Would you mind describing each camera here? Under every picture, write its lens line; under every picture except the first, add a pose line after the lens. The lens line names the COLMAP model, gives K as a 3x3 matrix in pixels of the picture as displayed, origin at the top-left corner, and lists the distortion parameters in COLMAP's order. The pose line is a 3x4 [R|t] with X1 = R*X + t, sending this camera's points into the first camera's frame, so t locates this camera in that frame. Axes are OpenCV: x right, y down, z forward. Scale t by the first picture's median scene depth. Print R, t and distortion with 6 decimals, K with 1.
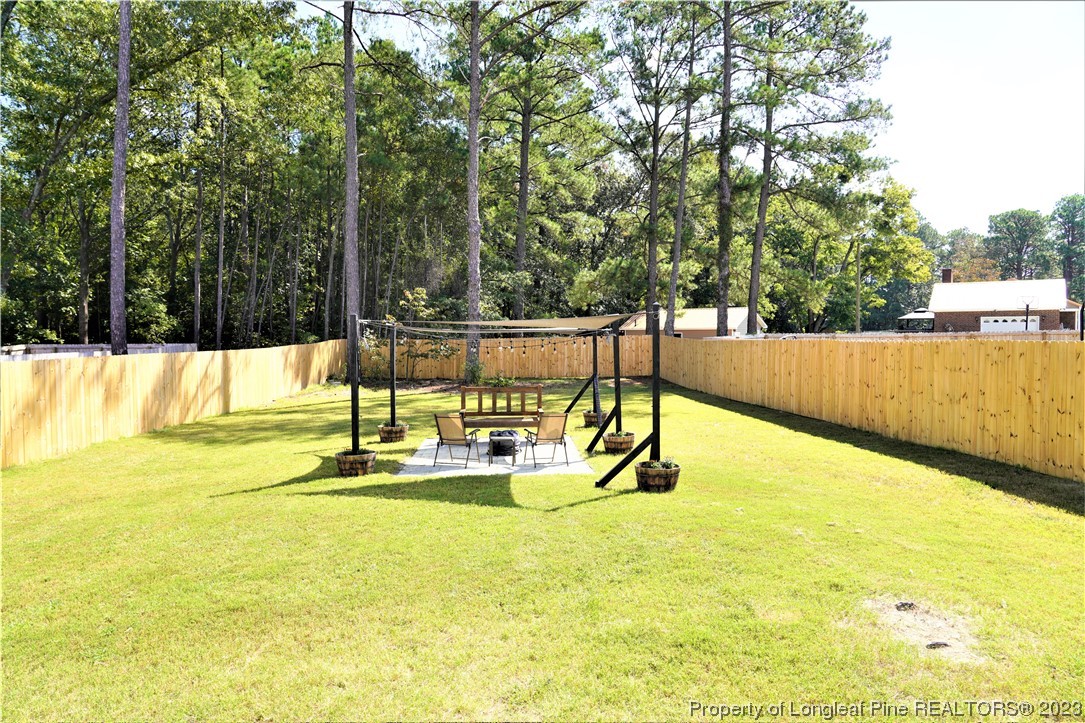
lens RADIAL K [[726.2, 0, 546.6], [0, 726.2, 357.5], [0, 0, 1]] dist [-0.030502, 0.022397]
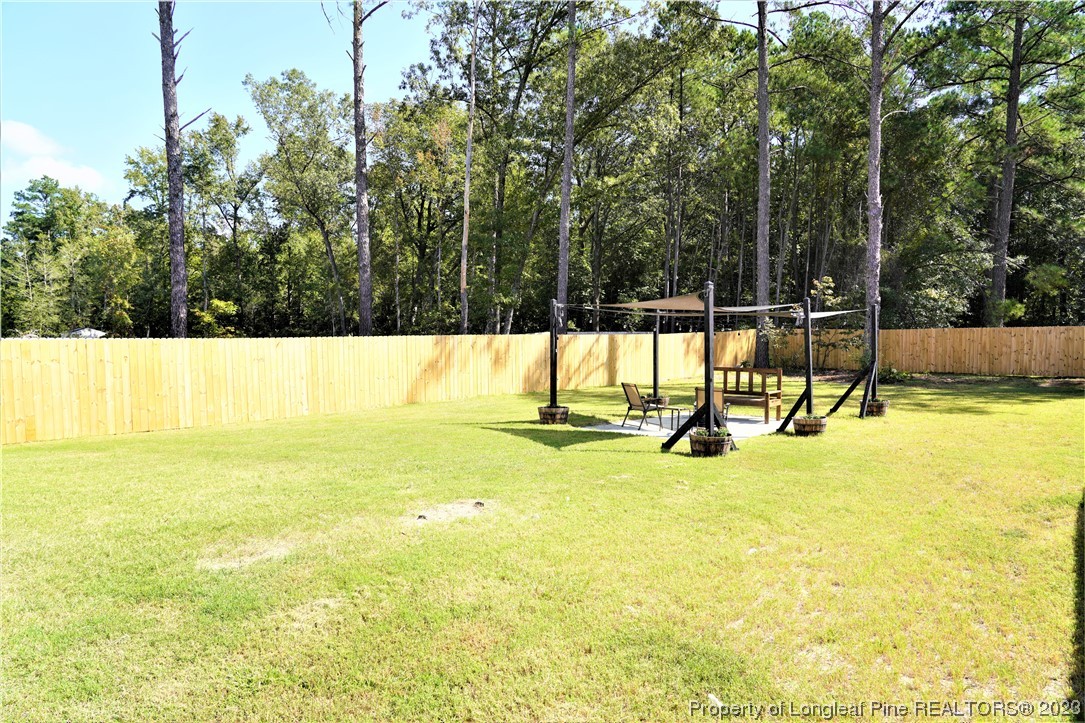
lens RADIAL K [[726.2, 0, 546.6], [0, 726.2, 357.5], [0, 0, 1]] dist [-0.030502, 0.022397]
pose [[0.730786, 0.030820, -0.681910, 0.329694], [-0.025488, 0.999516, 0.017860, 0.010346], [0.682131, 0.004328, 0.731218, 0.021976]]
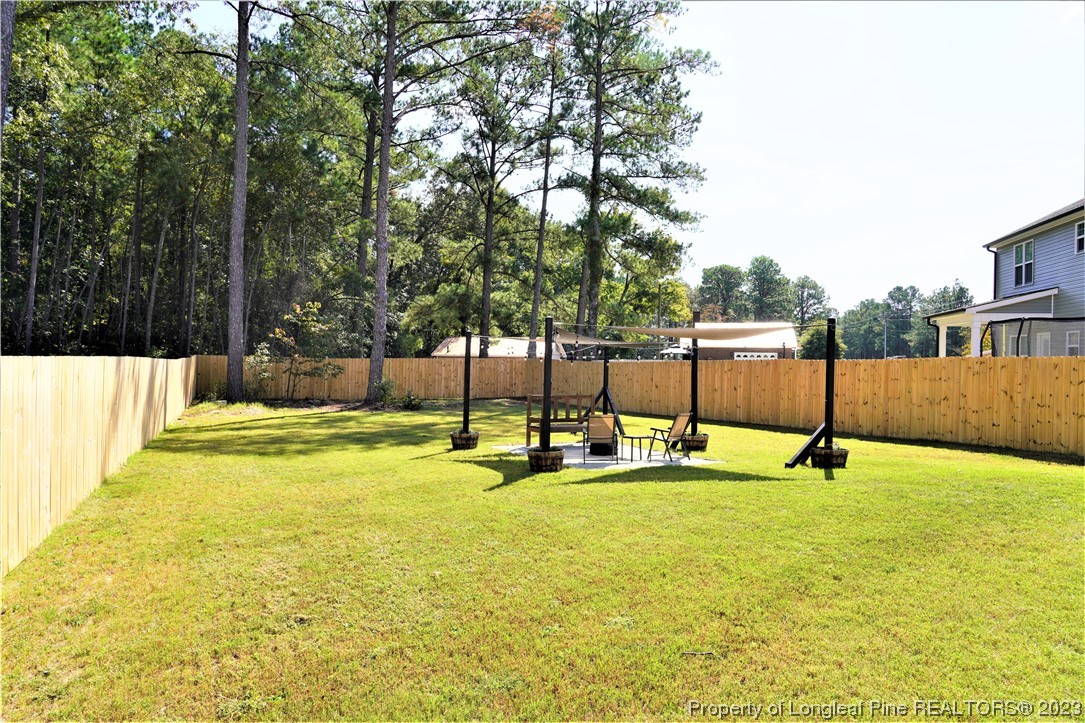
lens RADIAL K [[726.2, 0, 546.6], [0, 726.2, 357.5], [0, 0, 1]] dist [-0.030502, 0.022397]
pose [[0.927083, 0.024444, 0.374058, -0.356456], [-0.007943, 0.998929, -0.045593, 0.025379], [-0.374771, 0.039297, 0.926284, 0.016568]]
